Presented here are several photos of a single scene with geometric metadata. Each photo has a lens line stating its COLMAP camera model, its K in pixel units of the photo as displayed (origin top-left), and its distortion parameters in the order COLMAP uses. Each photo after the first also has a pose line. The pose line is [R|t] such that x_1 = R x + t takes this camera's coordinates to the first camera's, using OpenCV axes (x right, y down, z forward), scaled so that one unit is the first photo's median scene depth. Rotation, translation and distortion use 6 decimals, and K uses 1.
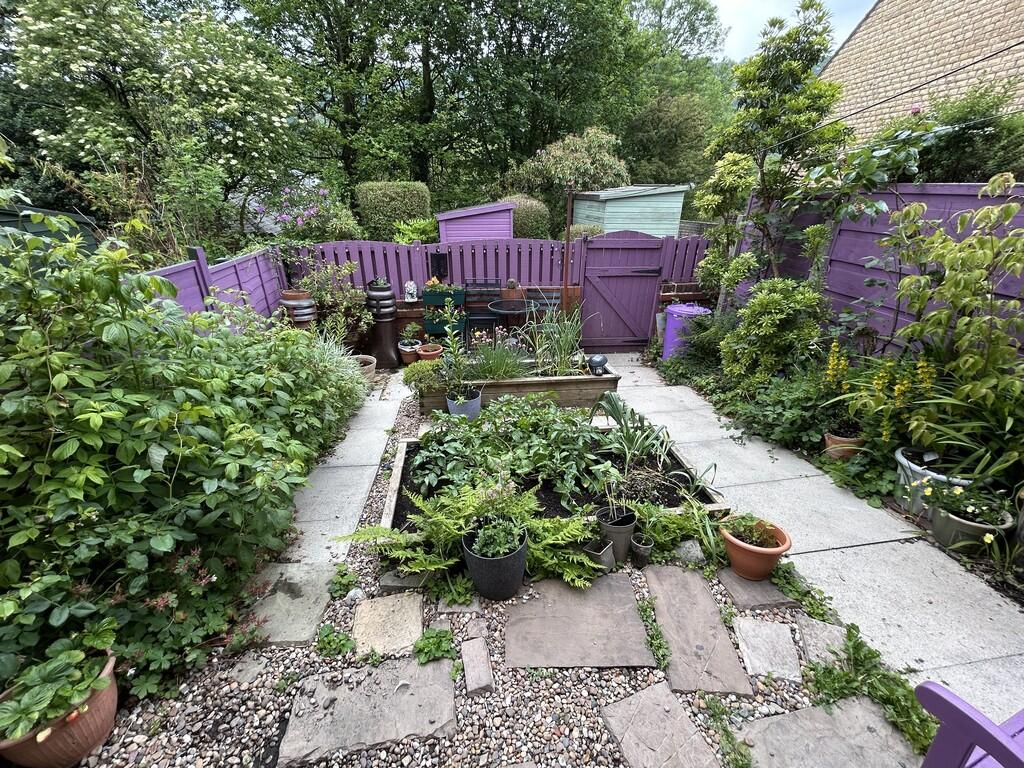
lens RADIAL K [[415.9, 0, 513.2], [0, 415.9, 385.1], [0, 0, 1]] dist [-0.001023, 0.000337]
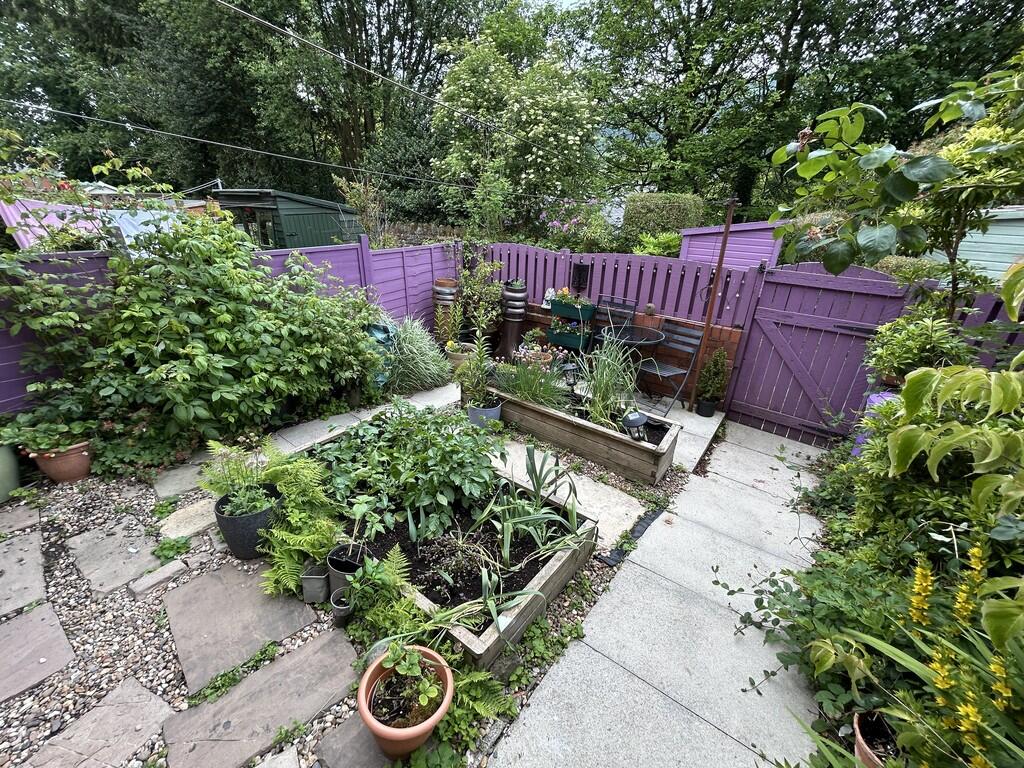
lens RADIAL K [[415.9, 0, 511.5], [0, 415.9, 384.2], [0, 0, 1]] dist [-0.001023, 0.000337]
pose [[0.706954, 0.296243, -0.642227, 0.395574], [-0.315539, 0.944780, 0.088462, -0.089766], [0.632970, 0.140109, 0.761392, 0.209749]]
